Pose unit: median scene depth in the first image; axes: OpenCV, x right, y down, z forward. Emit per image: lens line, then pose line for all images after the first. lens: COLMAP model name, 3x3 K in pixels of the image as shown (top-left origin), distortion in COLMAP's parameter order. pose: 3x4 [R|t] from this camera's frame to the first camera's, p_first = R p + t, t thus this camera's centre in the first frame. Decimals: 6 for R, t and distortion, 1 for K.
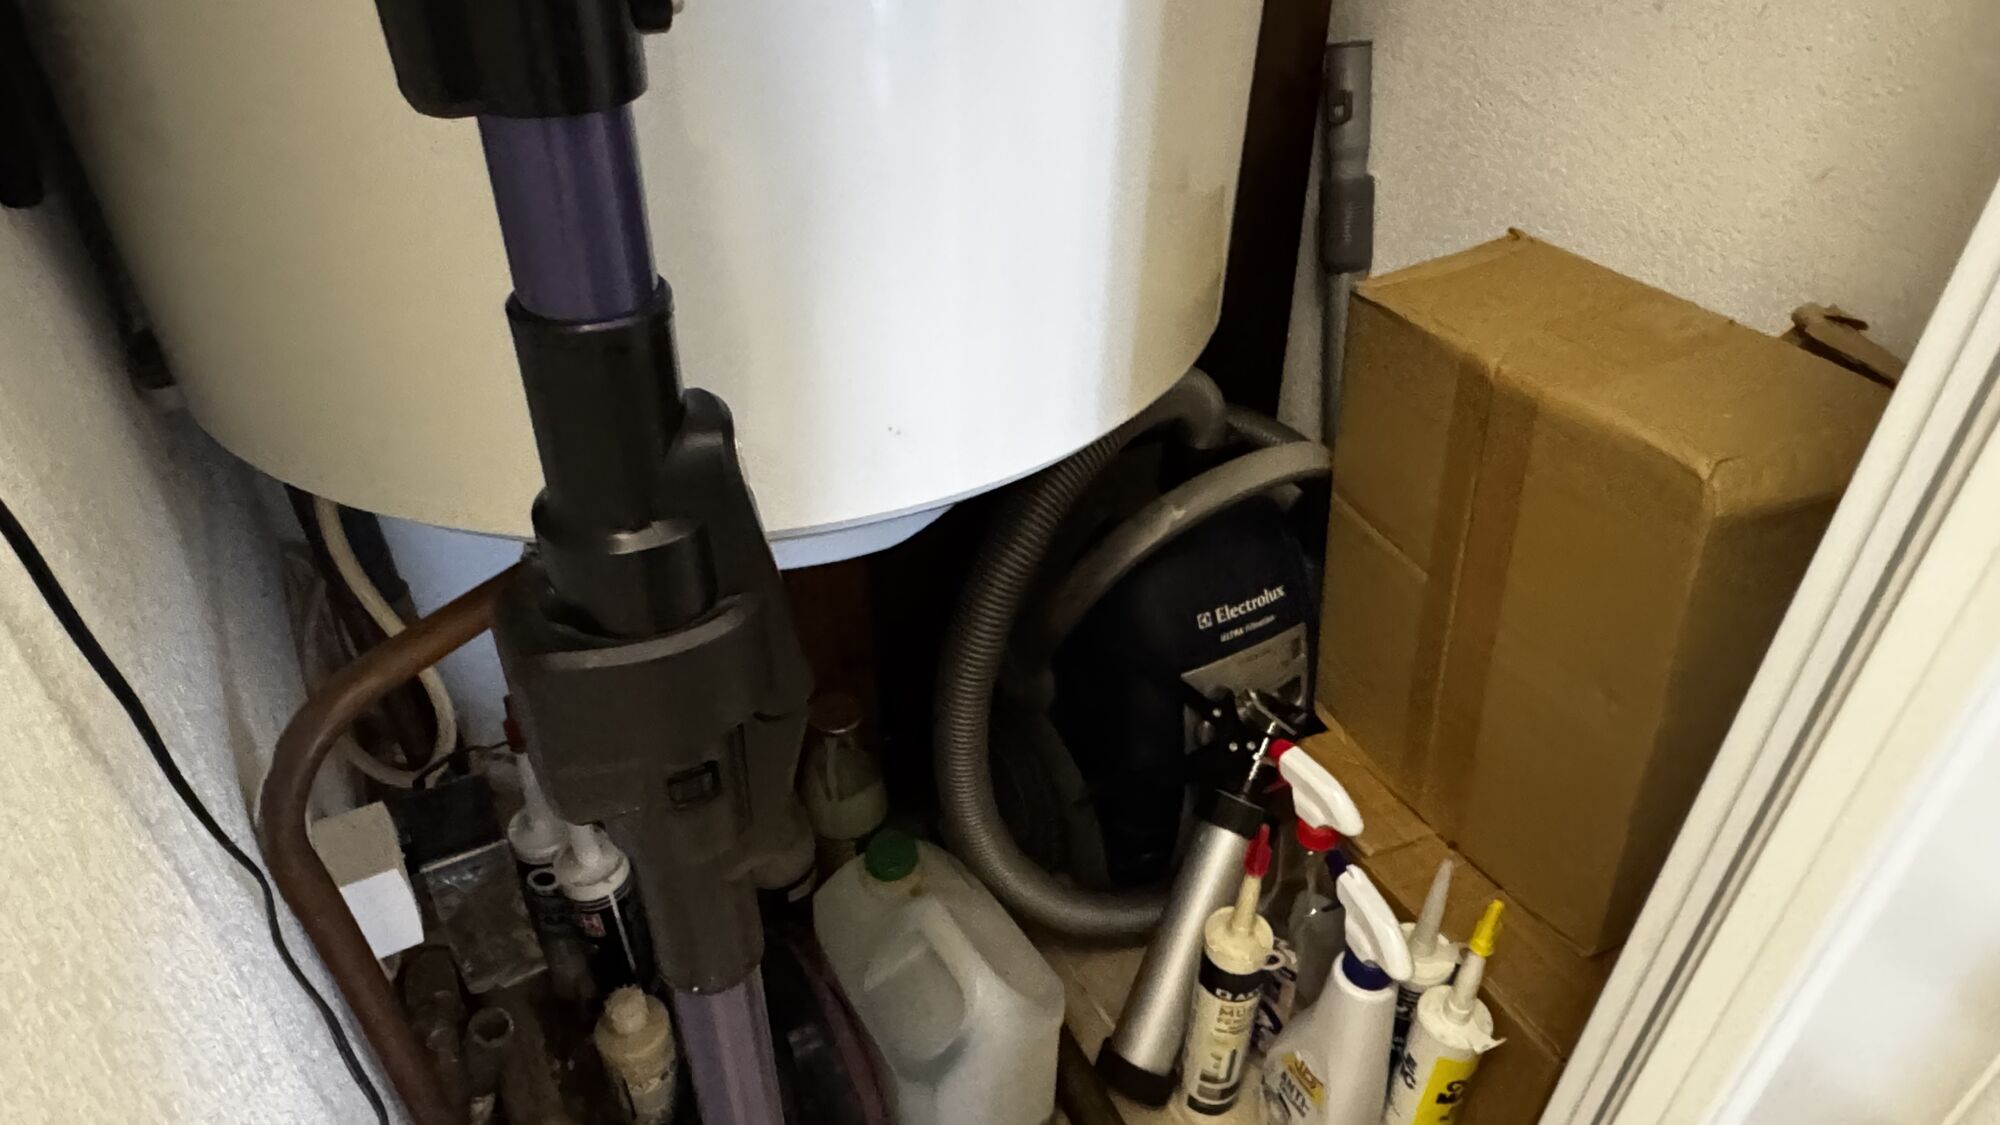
lens RADIAL K [[1200.9, 0, 998.7], [0, 1200.9, 566.0], [0, 0, 1]] dist [-0.003930, 0.000546]
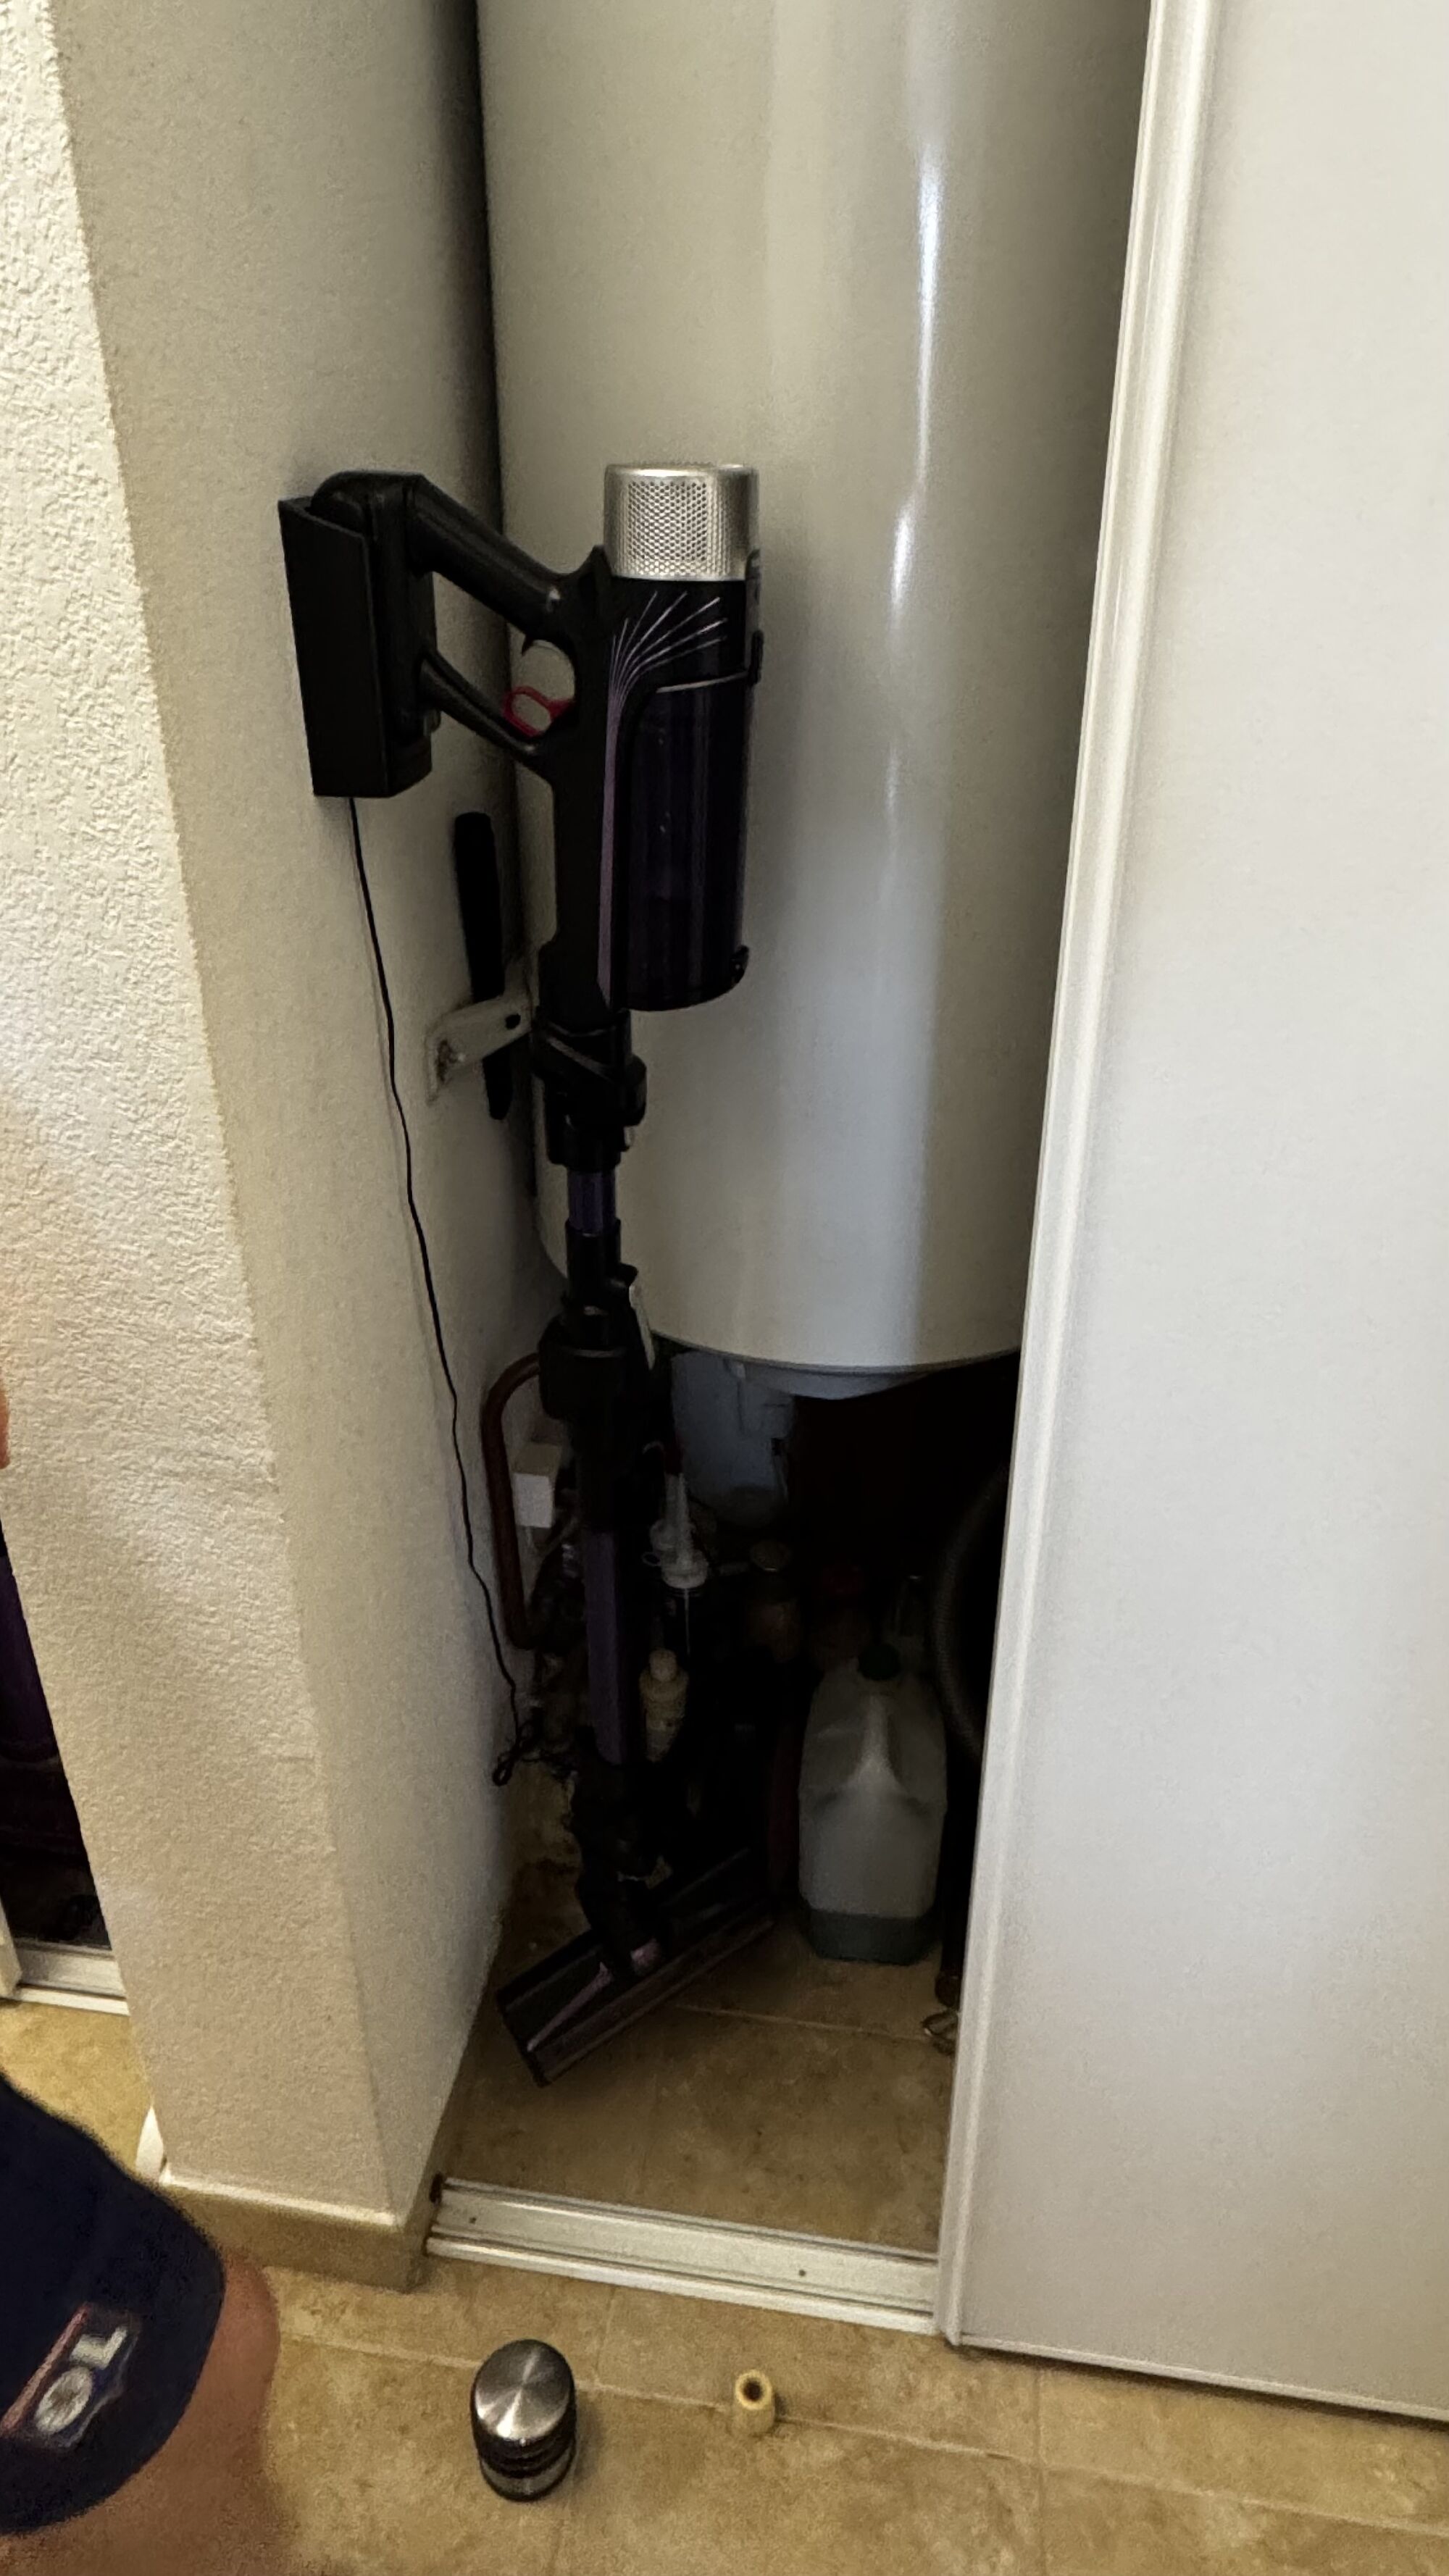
lens RADIAL K [[1546.8, 0, 723.3], [0, 1546.8, 1287.0], [0, 0, 1]] dist [-0.003930, 0.000546]
pose [[0.788876, 0.276353, -0.548911, 0.635004], [-0.352840, 0.934976, -0.036370, -0.016939], [0.503168, 0.222370, 0.835089, -0.617237]]
